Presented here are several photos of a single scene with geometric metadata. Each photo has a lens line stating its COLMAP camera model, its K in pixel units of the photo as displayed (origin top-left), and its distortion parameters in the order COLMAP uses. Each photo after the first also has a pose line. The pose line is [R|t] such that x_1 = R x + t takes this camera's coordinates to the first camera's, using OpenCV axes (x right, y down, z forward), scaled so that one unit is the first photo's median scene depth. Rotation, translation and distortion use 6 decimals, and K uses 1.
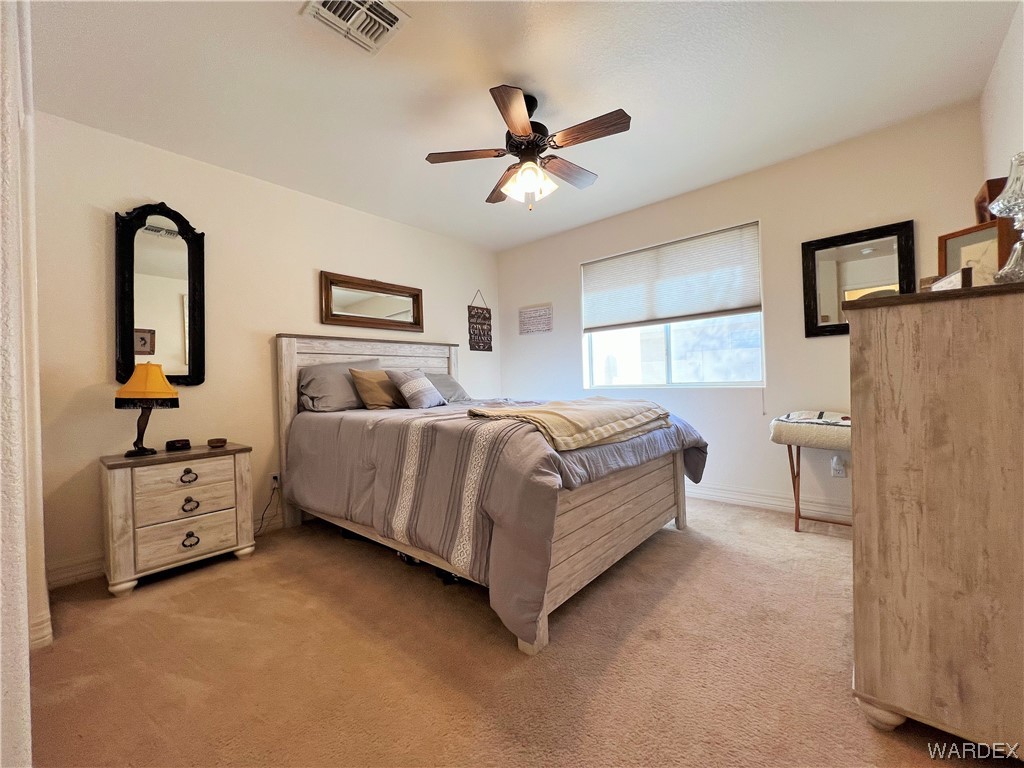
lens RADIAL K [[407.2, 0, 509.6], [0, 407.2, 382.8], [0, 0, 1]] dist [-0.002823, -0.000646]
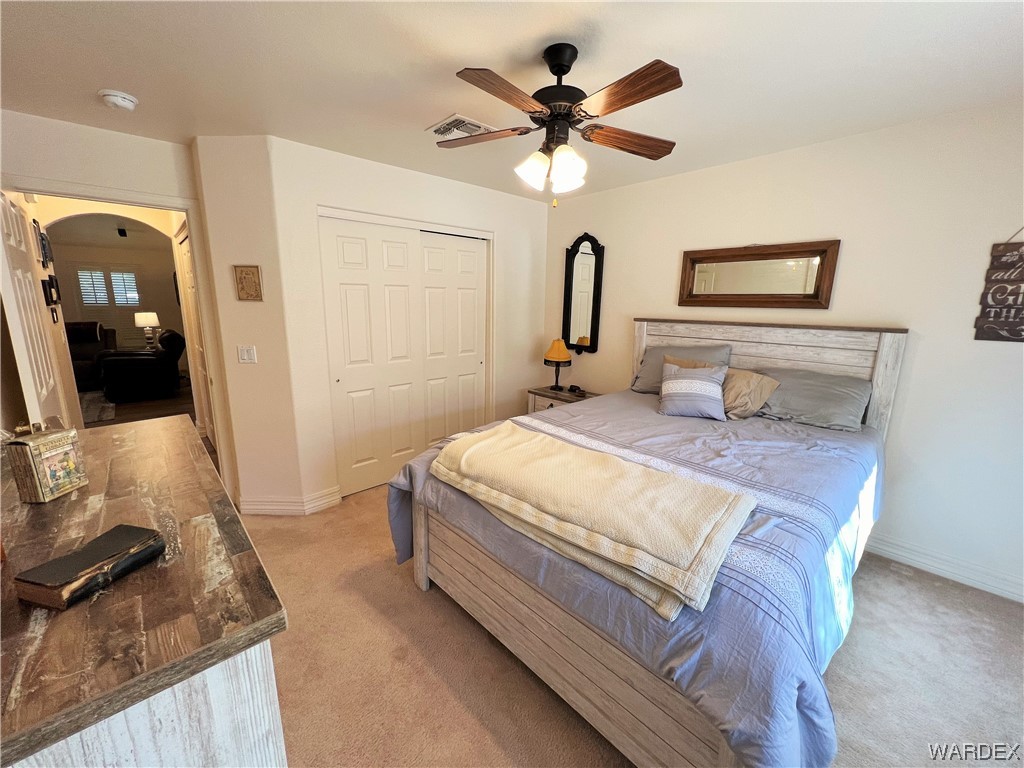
lens RADIAL K [[407.2, 0, 507.9], [0, 407.2, 382.9], [0, 0, 1]] dist [-0.002823, -0.000646]
pose [[-0.107497, 0.226196, -0.968132, 0.607296], [-0.009996, 0.973480, 0.228555, -0.184413], [0.994155, 0.034246, -0.102385, 0.680310]]
